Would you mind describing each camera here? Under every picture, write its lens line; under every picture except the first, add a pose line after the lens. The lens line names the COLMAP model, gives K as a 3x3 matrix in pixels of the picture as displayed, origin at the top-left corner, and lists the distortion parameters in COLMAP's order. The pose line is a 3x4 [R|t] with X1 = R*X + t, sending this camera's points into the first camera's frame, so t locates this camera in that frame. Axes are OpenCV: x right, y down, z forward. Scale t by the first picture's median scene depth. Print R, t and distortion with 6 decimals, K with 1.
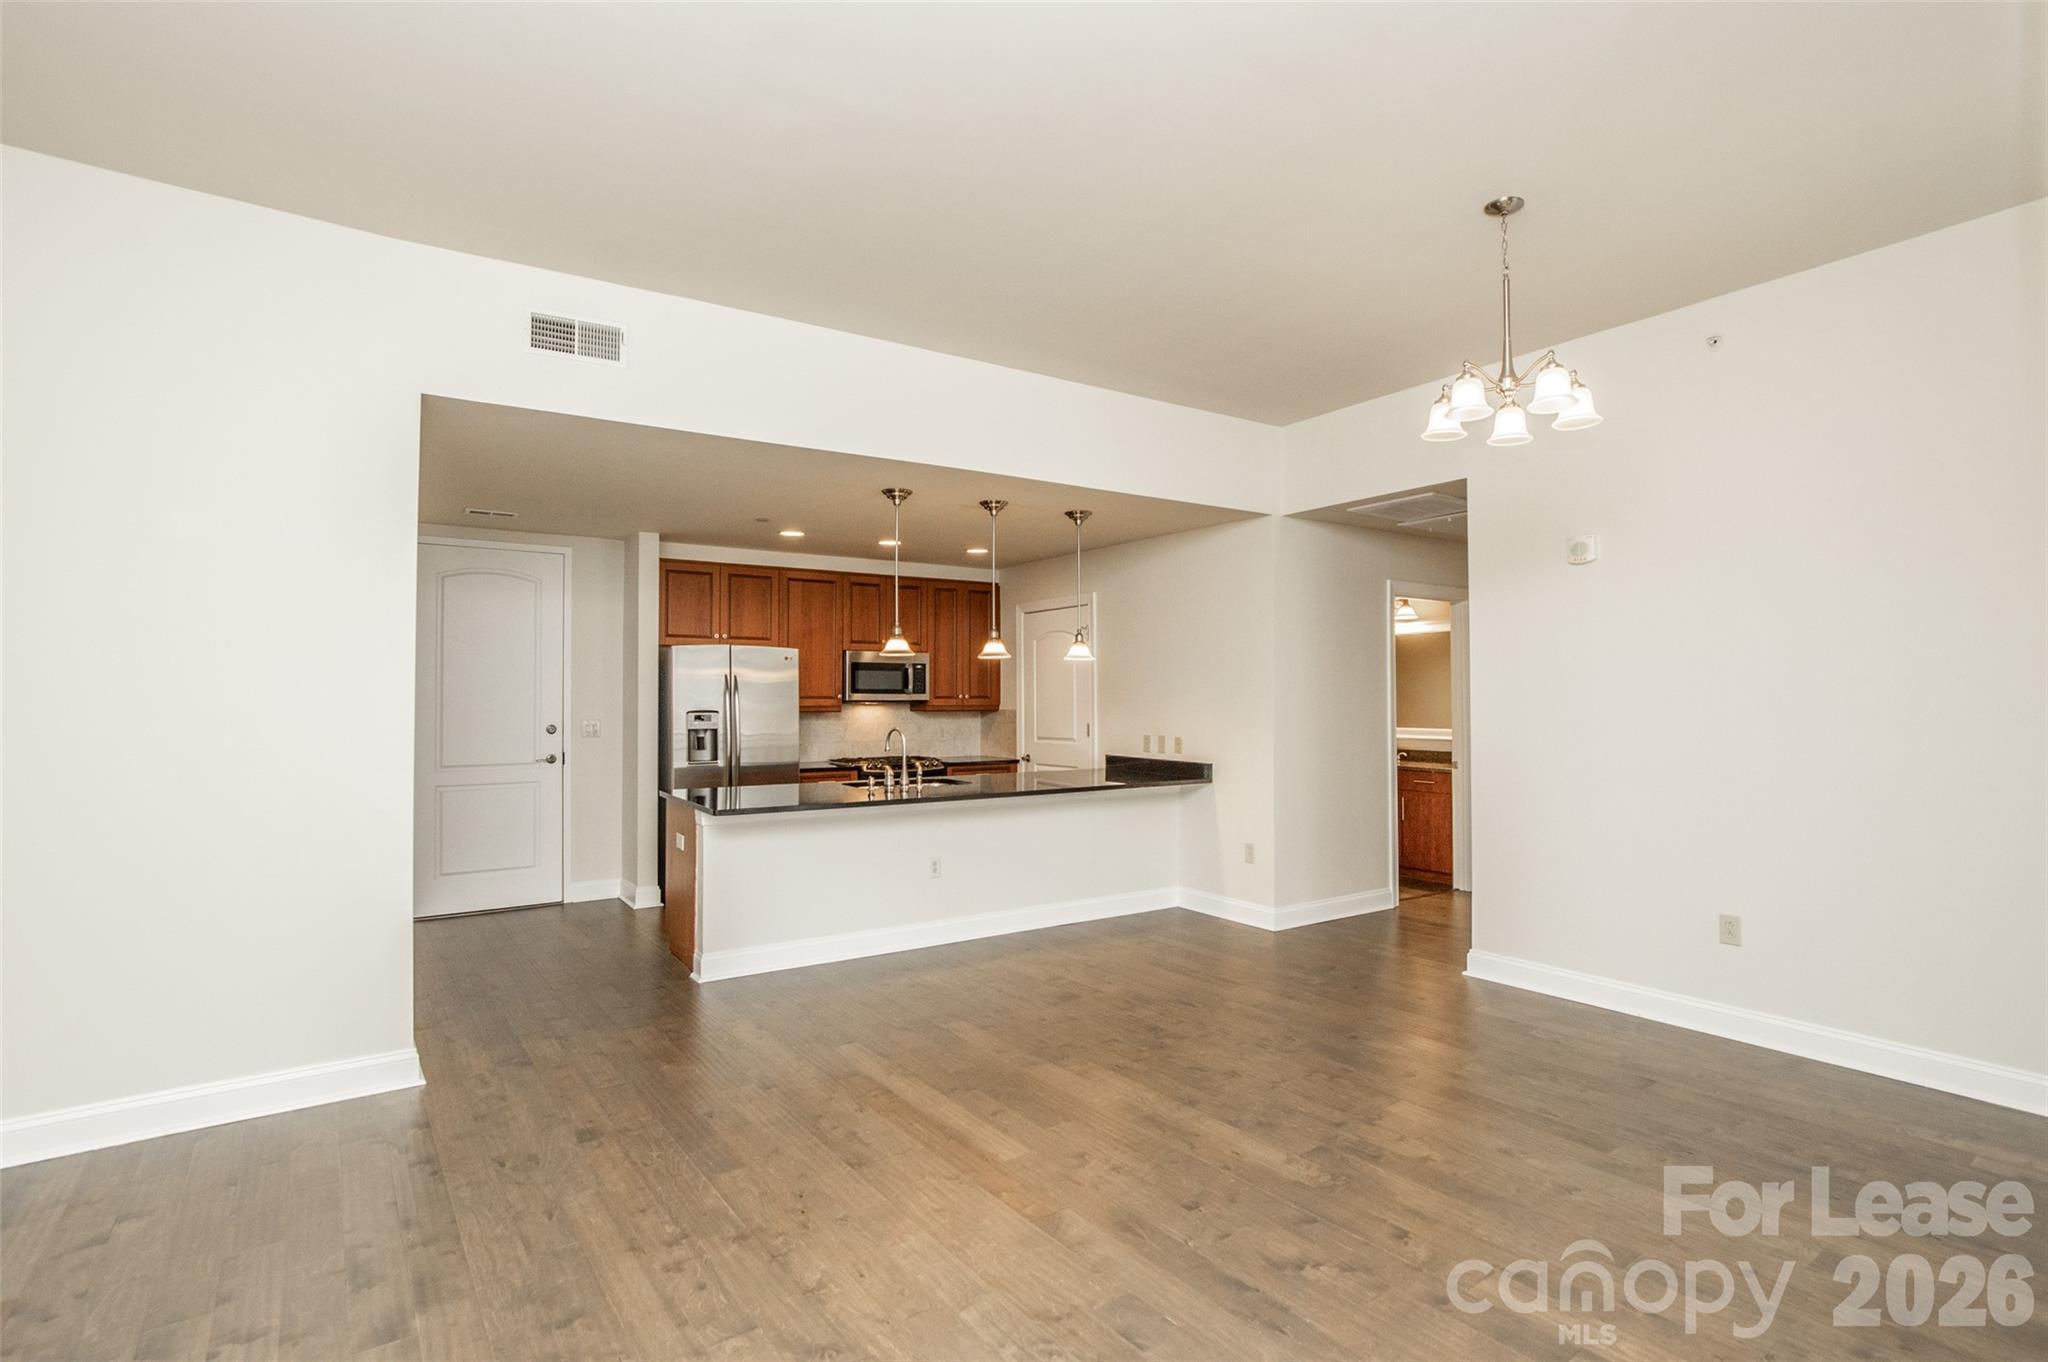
lens RADIAL K [[988.3, 0, 1040.8], [0, 988.3, 683.7], [0, 0, 1]] dist [-0.029101, 0.001998]
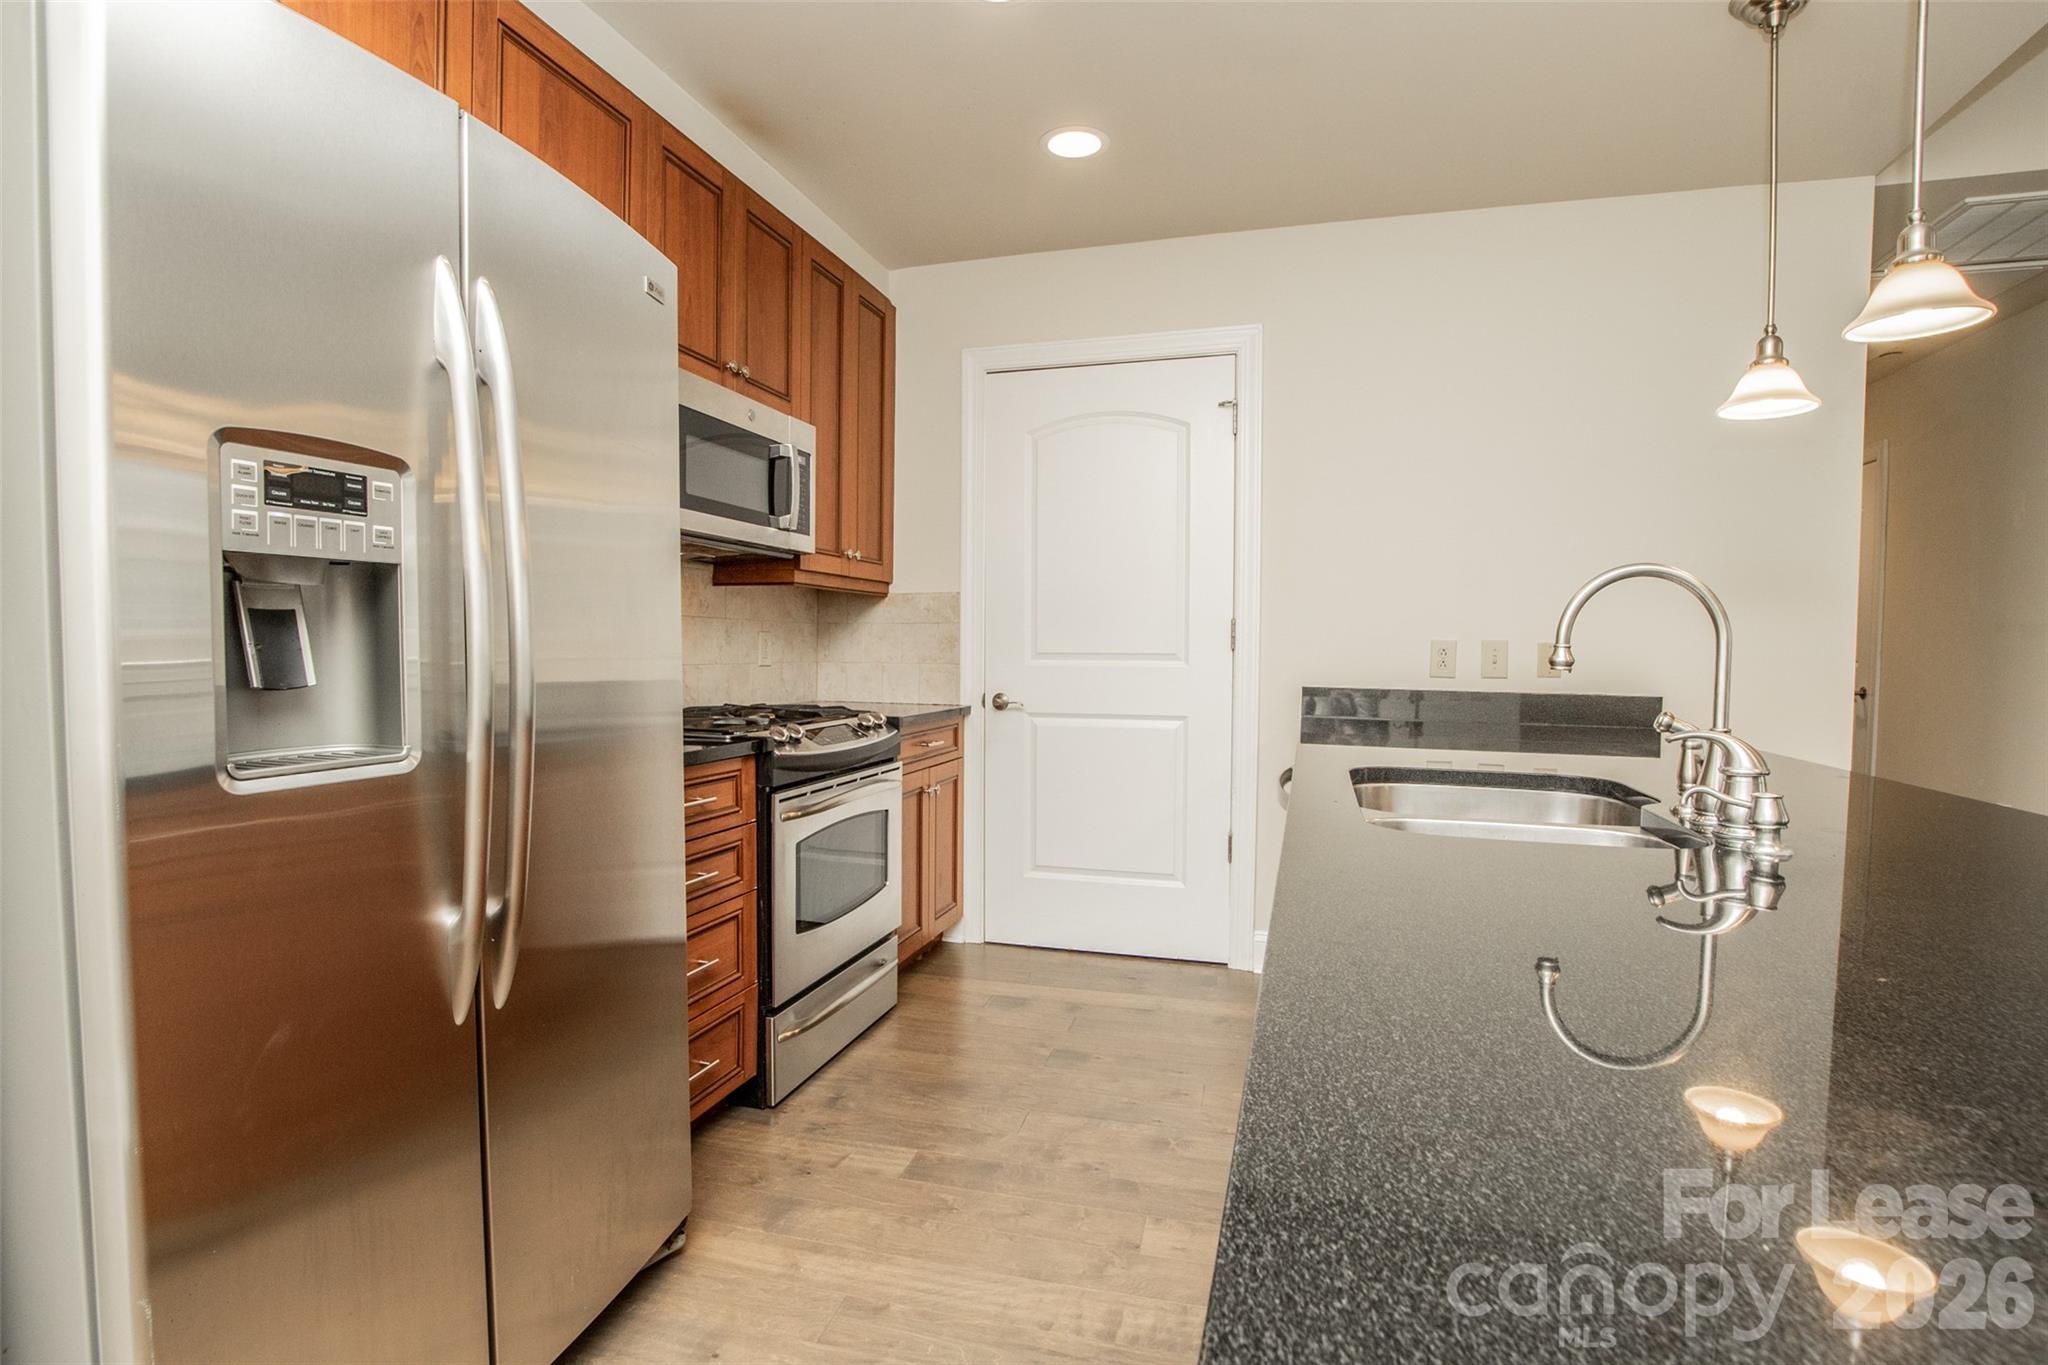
lens RADIAL K [[988.3, 0, 1020.7], [0, 988.3, 678.2], [0, 0, 1]] dist [-0.029101, 0.001998]
pose [[0.769816, -0.015108, 0.638087, -0.304143], [-0.016007, 0.998948, 0.042964, 0.048400], [-0.638065, -0.043289, 0.768765, 0.686505]]
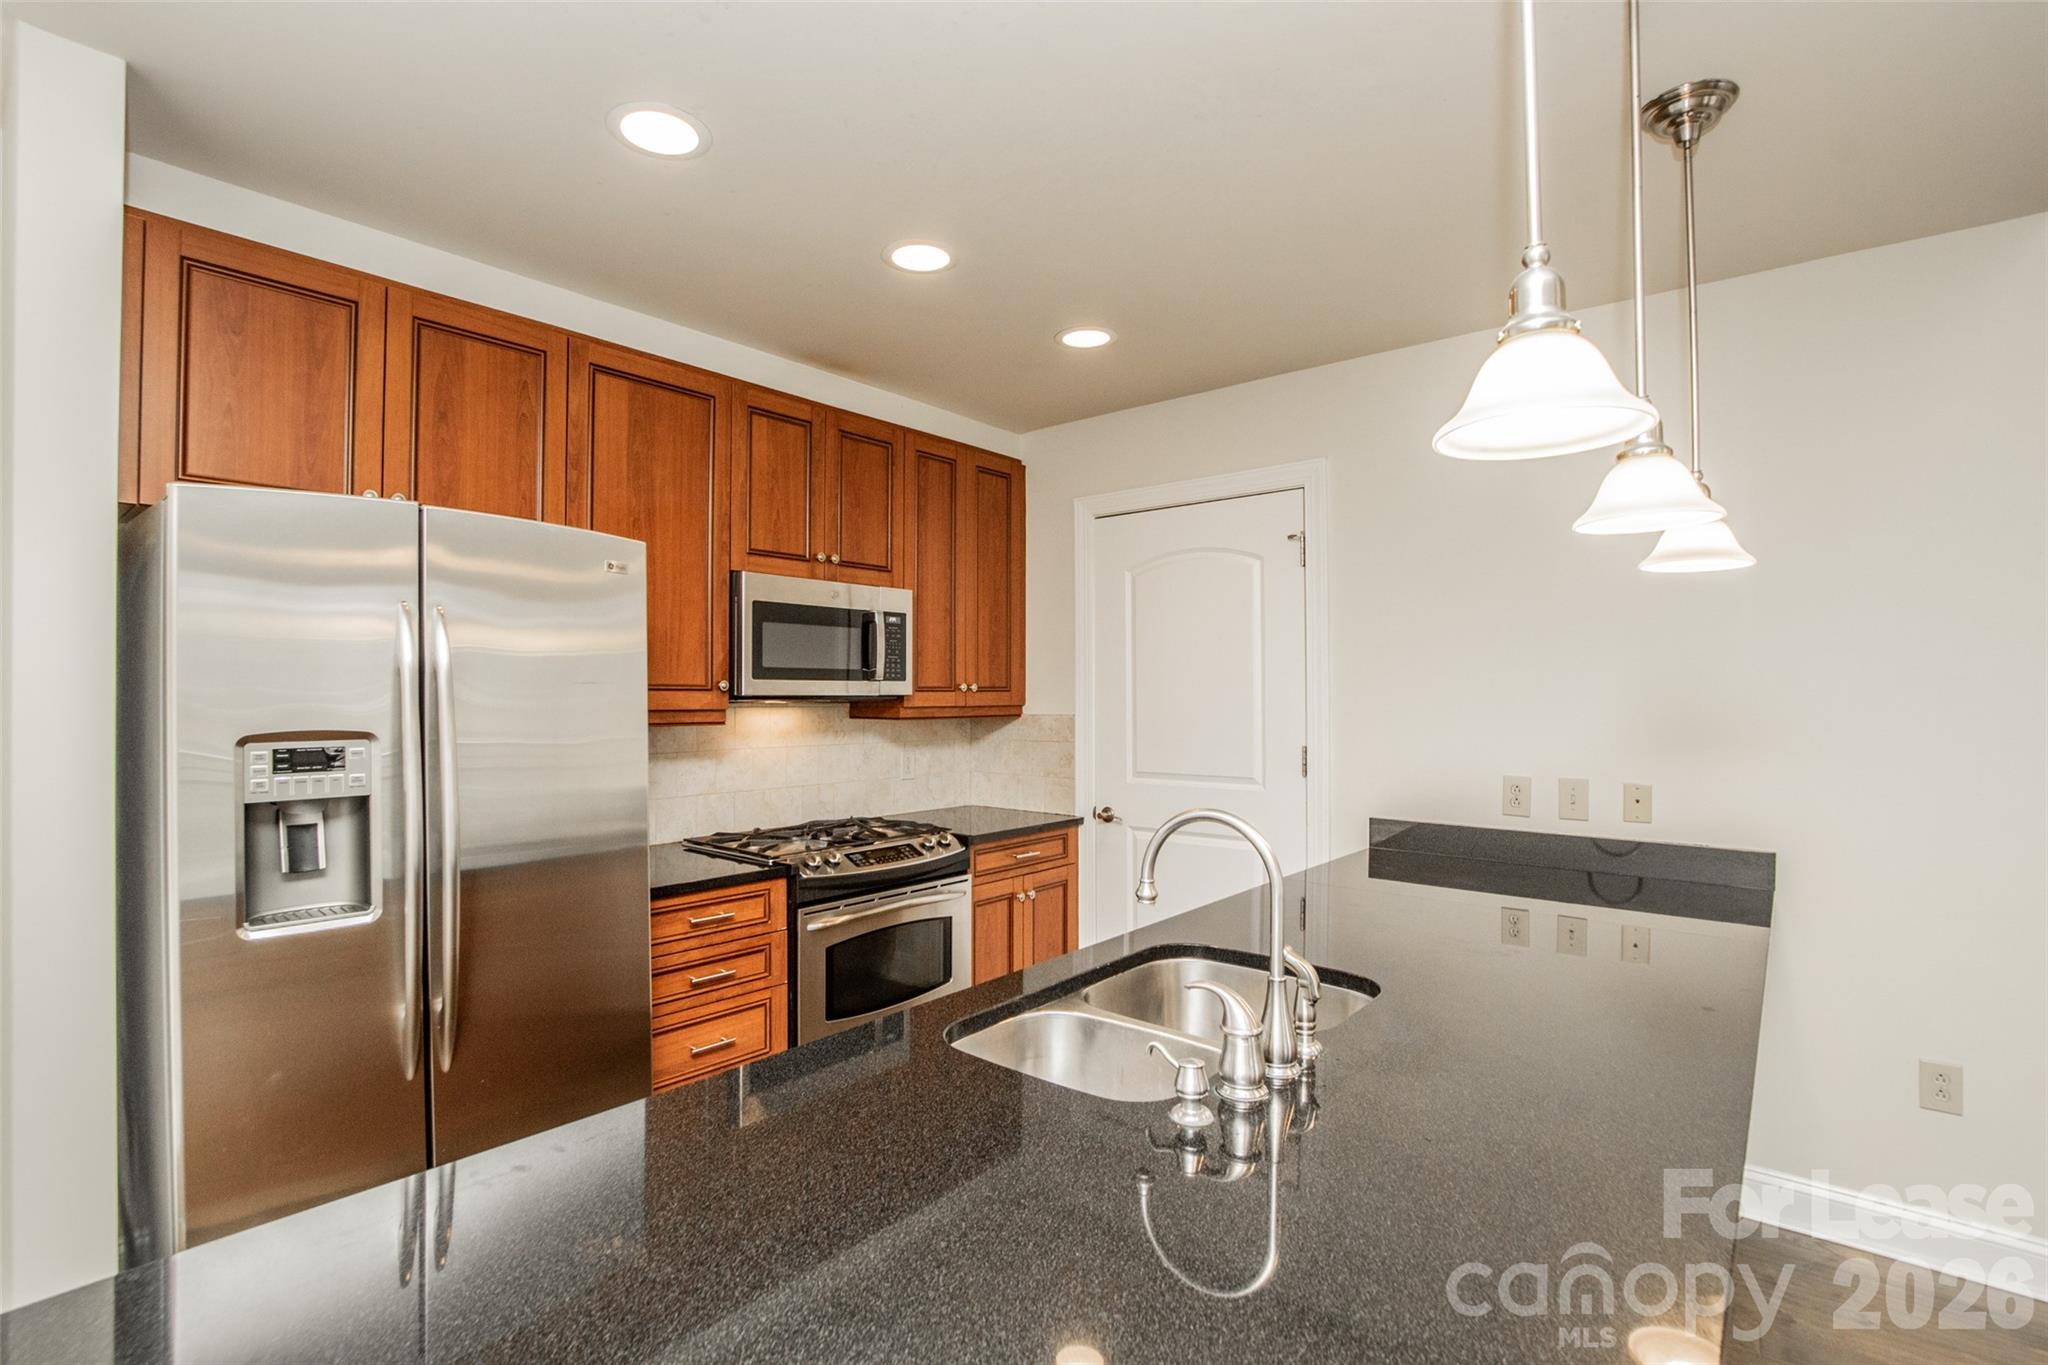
lens RADIAL K [[948.0, 0, 1032.5], [0, 948.0, 689.6], [0, 0, 1]] dist [-0.028127, 0.003701]
pose [[0.957761, 0.001060, 0.287563, -0.192272], [-0.004011, 0.999945, 0.009675, 0.010245], [-0.287537, -0.010420, 0.957713, 0.592345]]
